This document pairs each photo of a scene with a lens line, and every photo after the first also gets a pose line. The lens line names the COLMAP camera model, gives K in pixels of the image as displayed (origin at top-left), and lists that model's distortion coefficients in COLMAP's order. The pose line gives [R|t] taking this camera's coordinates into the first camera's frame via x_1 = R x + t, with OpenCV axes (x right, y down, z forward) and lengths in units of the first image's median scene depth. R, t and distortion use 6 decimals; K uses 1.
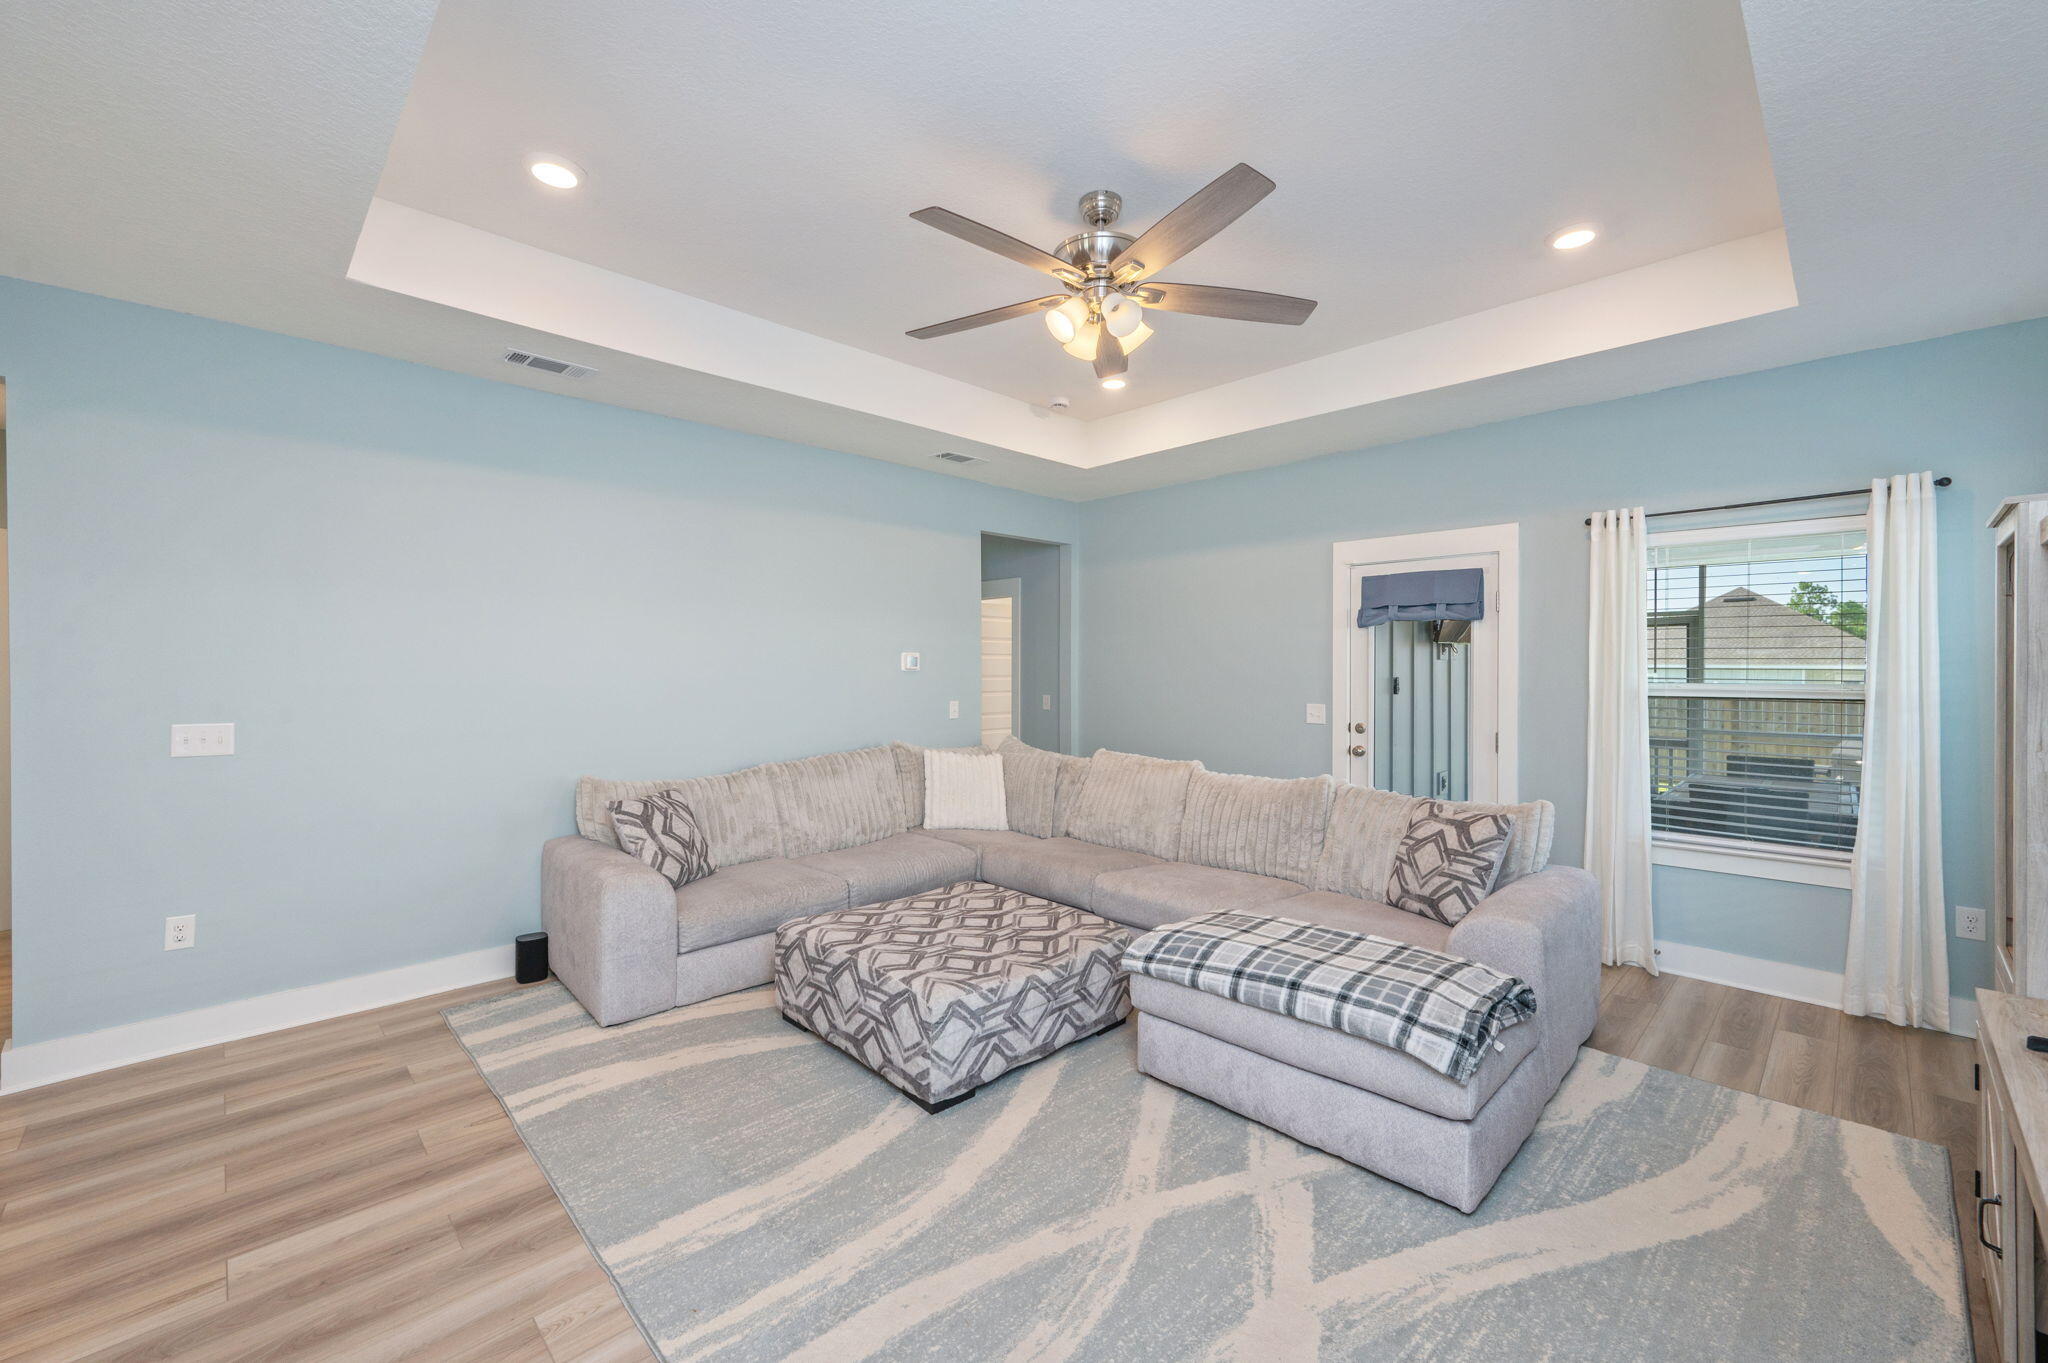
lens RADIAL K [[834.3, 0, 1019.2], [0, 834.3, 678.3], [0, 0, 1]] dist [0.003946, 0.000020]
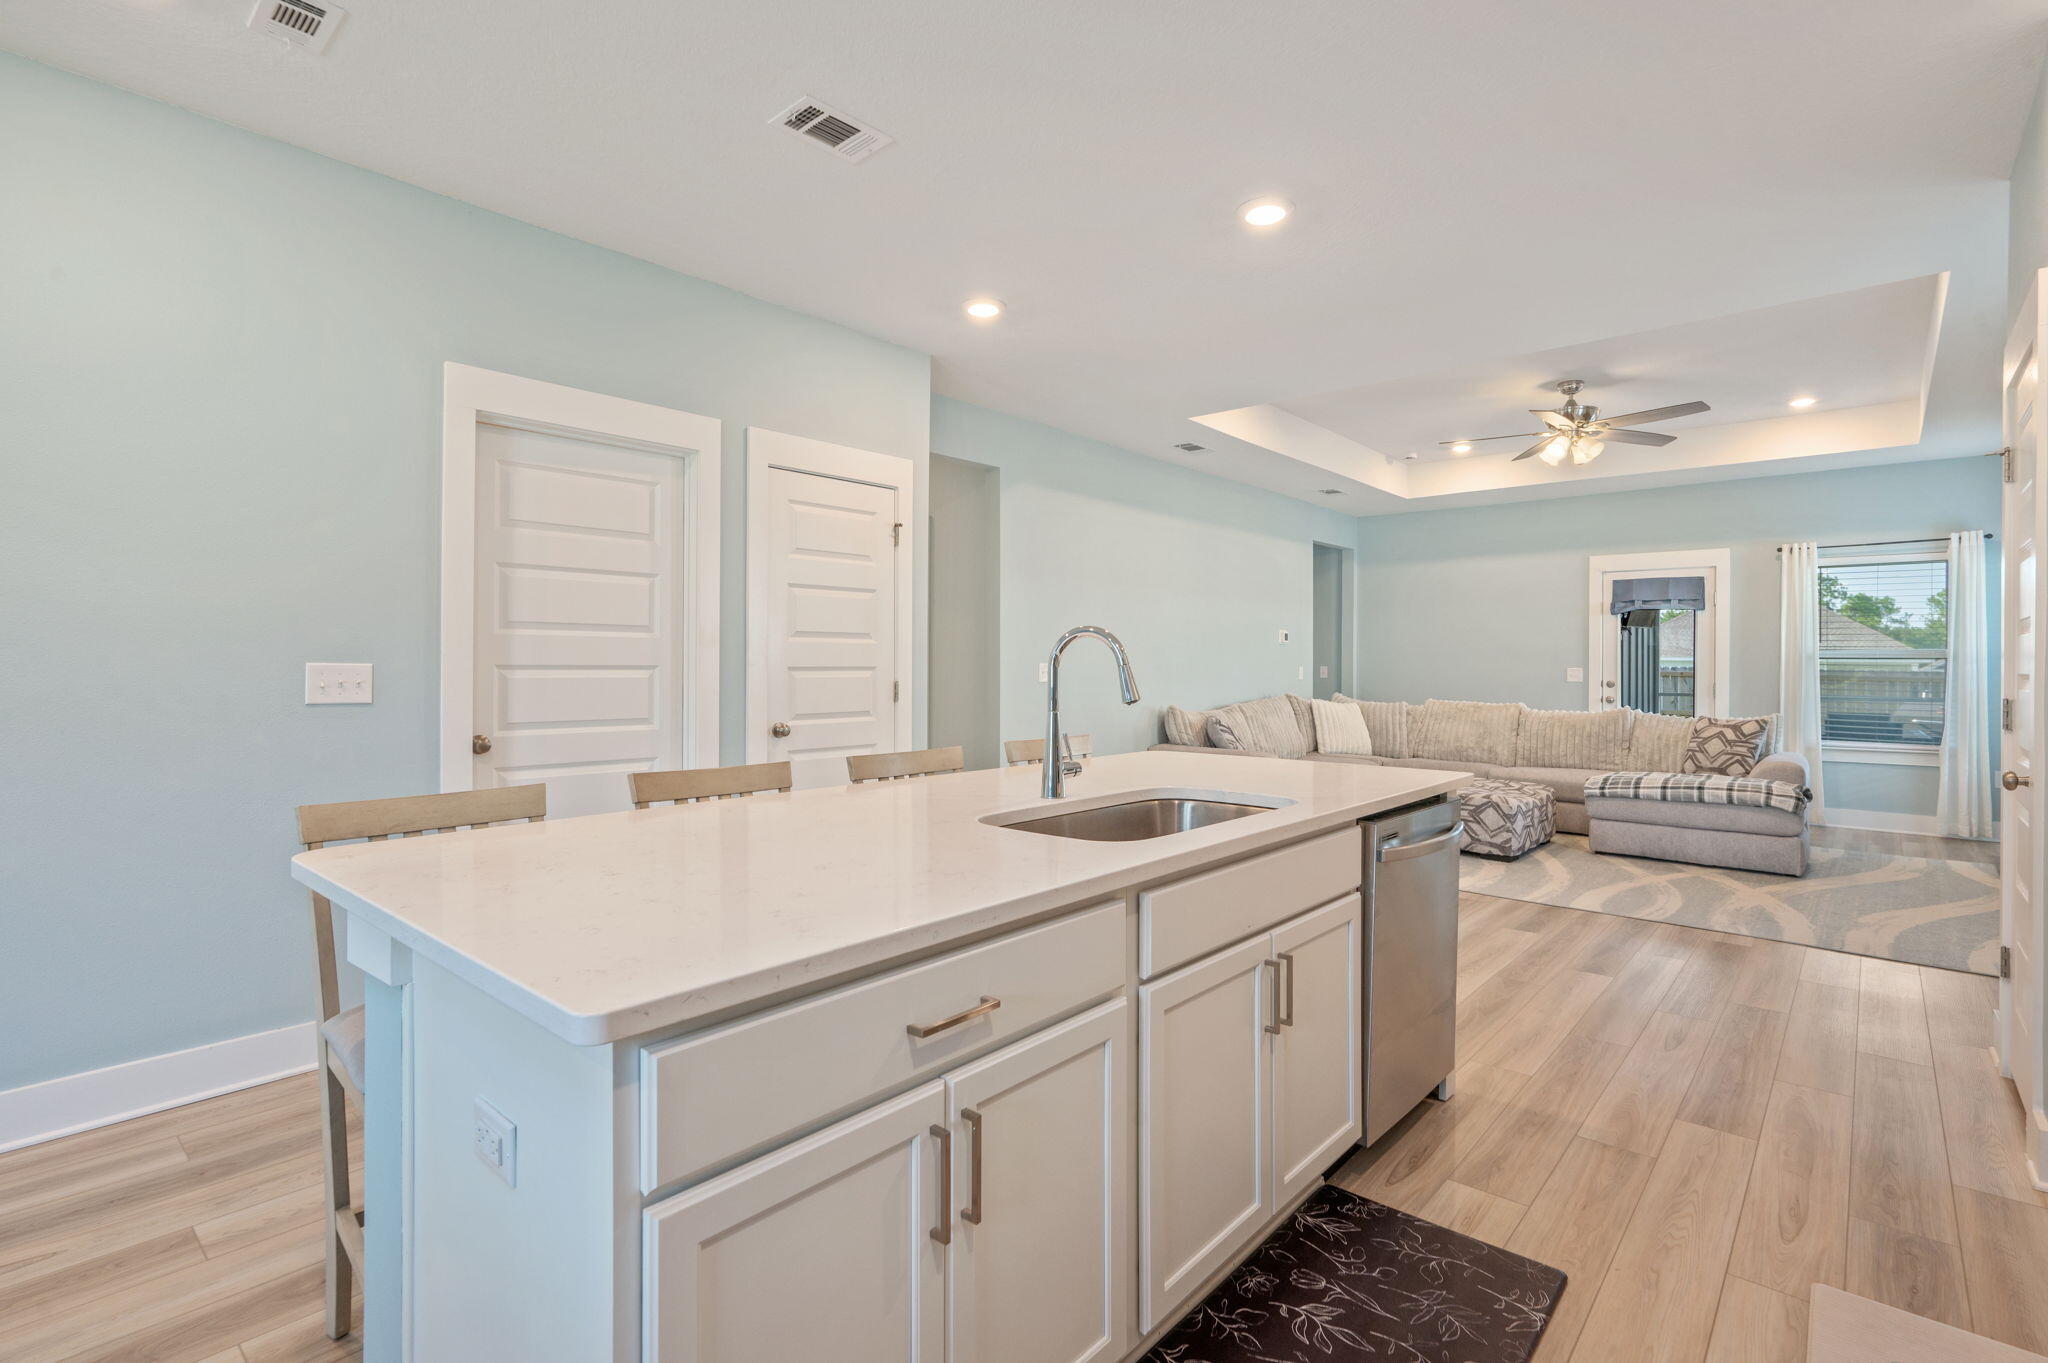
lens RADIAL K [[954.8, 0, 1022.6], [0, 954.8, 667.0], [0, 0, 1]] dist [-0.005482, 0.000929]
pose [[0.998209, 0.004716, 0.059633, -1.065733], [-0.004355, 0.999971, -0.006182, 0.067569], [-0.059660, 0.005911, 0.998201, -0.892186]]
